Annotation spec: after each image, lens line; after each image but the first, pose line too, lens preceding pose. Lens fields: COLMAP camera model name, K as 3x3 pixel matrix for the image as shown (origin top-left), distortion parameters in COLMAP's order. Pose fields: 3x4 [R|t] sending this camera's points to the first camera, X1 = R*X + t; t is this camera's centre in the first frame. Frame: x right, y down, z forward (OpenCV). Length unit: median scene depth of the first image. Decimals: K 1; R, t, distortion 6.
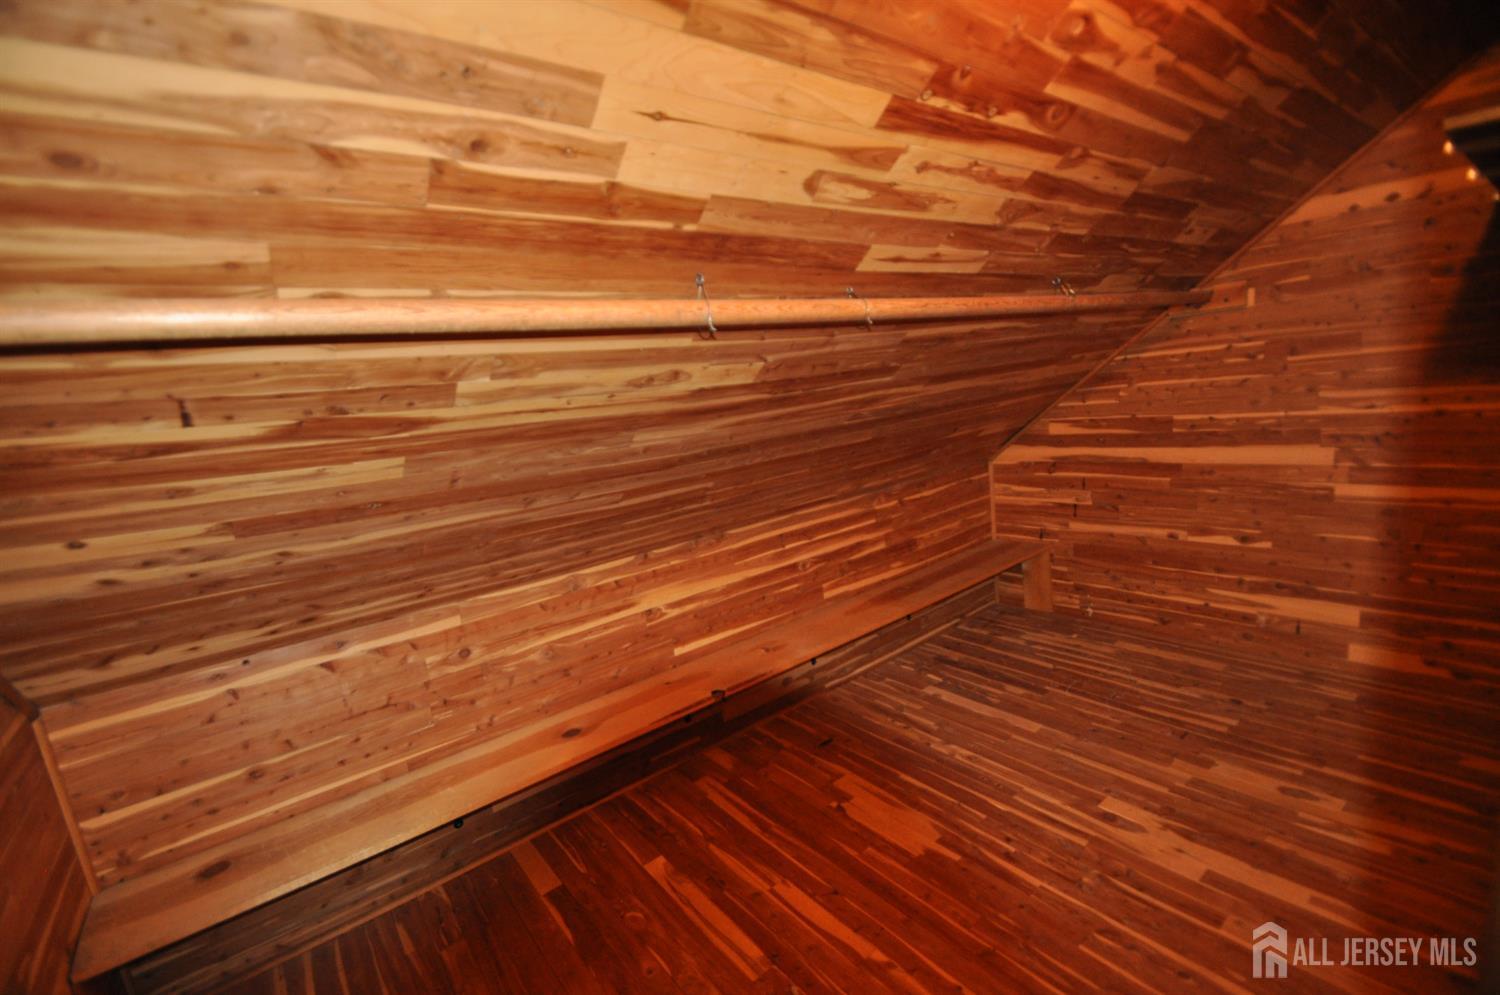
lens RADIAL K [[652.8, 0, 728.7], [0, 652.8, 521.5], [0, 0, 1]] dist [0.017202, -0.017915]
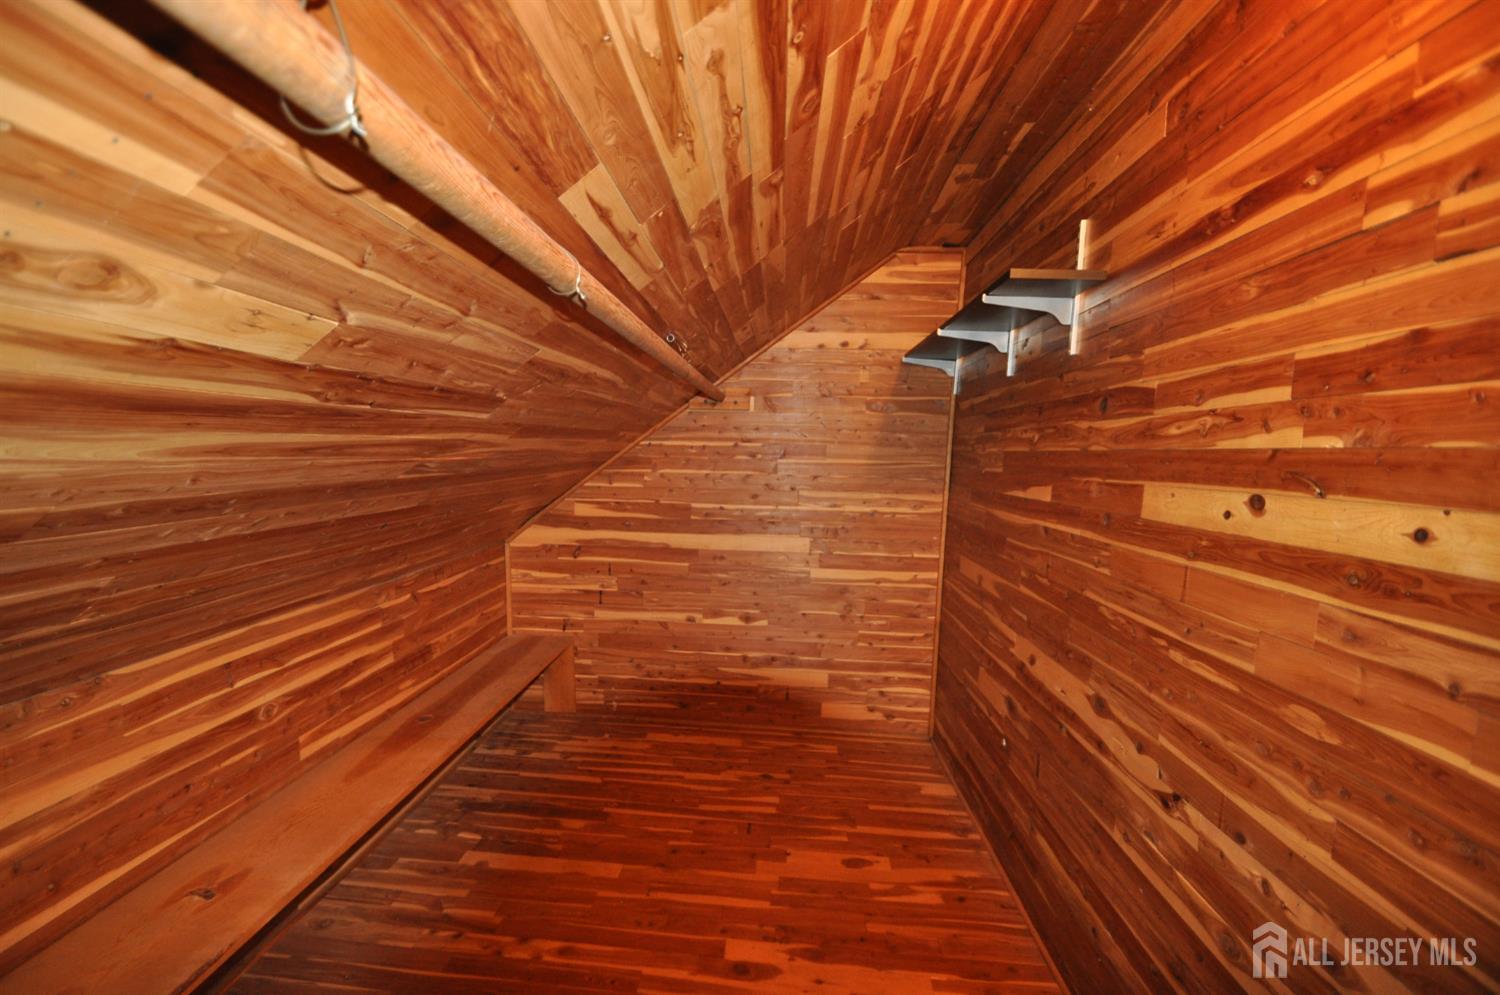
lens RADIAL K [[652.8, 0, 728.7], [0, 652.8, 521.5], [0, 0, 1]] dist [0.017202, -0.017915]
pose [[0.665258, 0.046198, 0.745183, -0.055837], [0.047431, 0.993453, -0.103933, -0.021435], [-0.745106, 0.104487, 0.658711, 0.268935]]
